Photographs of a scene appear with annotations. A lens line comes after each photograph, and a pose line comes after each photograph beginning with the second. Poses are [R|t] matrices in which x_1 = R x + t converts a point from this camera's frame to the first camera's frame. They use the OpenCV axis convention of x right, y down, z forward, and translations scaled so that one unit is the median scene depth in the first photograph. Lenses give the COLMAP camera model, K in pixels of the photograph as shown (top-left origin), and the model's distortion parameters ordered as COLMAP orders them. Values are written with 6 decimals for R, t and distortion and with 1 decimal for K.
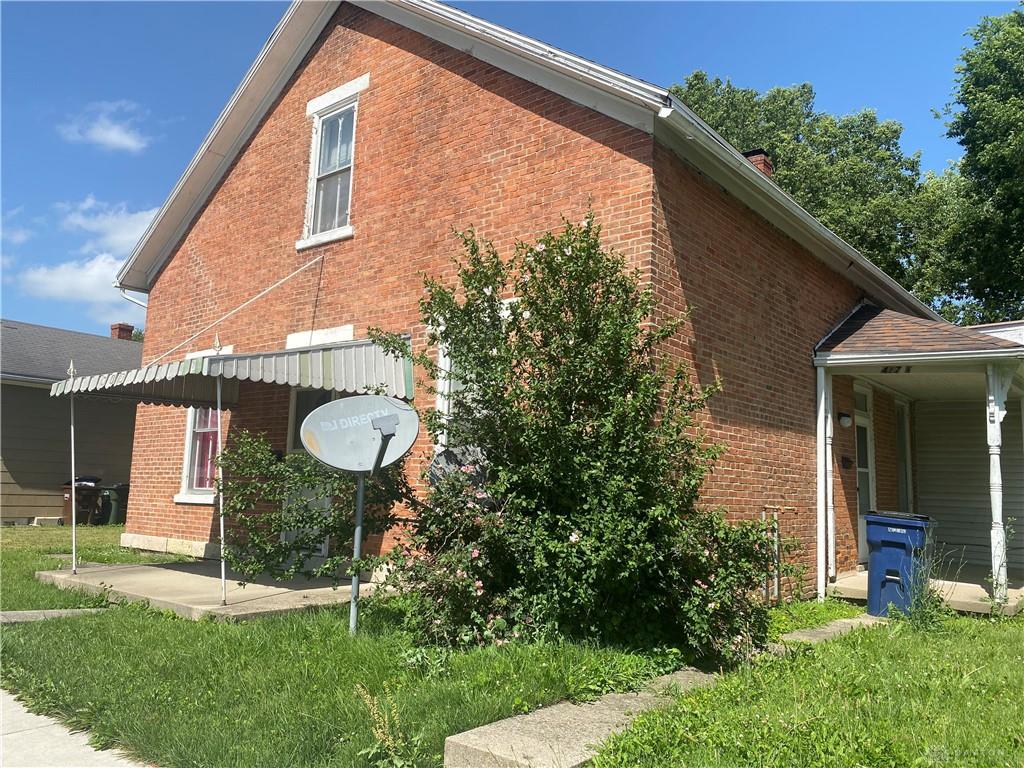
lens RADIAL K [[775.3, 0, 512.0], [0, 775.3, 384.0], [0, 0, 1]] dist [0.041403, -0.070142]
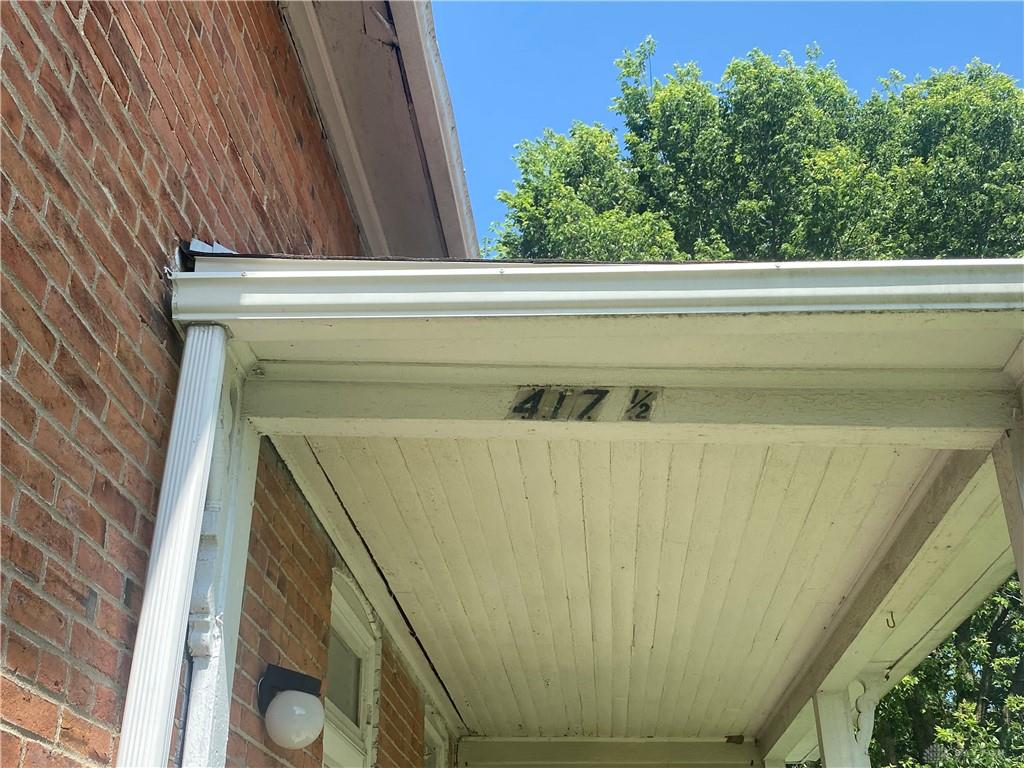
lens RADIAL K [[1134.1, 0, 512.0], [0, 1134.1, 384.0], [0, 0, 1]] dist [-0.001028, -0.001165]
pose [[0.814396, 0.241151, 0.527831, 0.326410], [-0.043939, 0.932581, -0.358276, 0.076212], [-0.578644, 0.268586, 0.770086, 0.784720]]
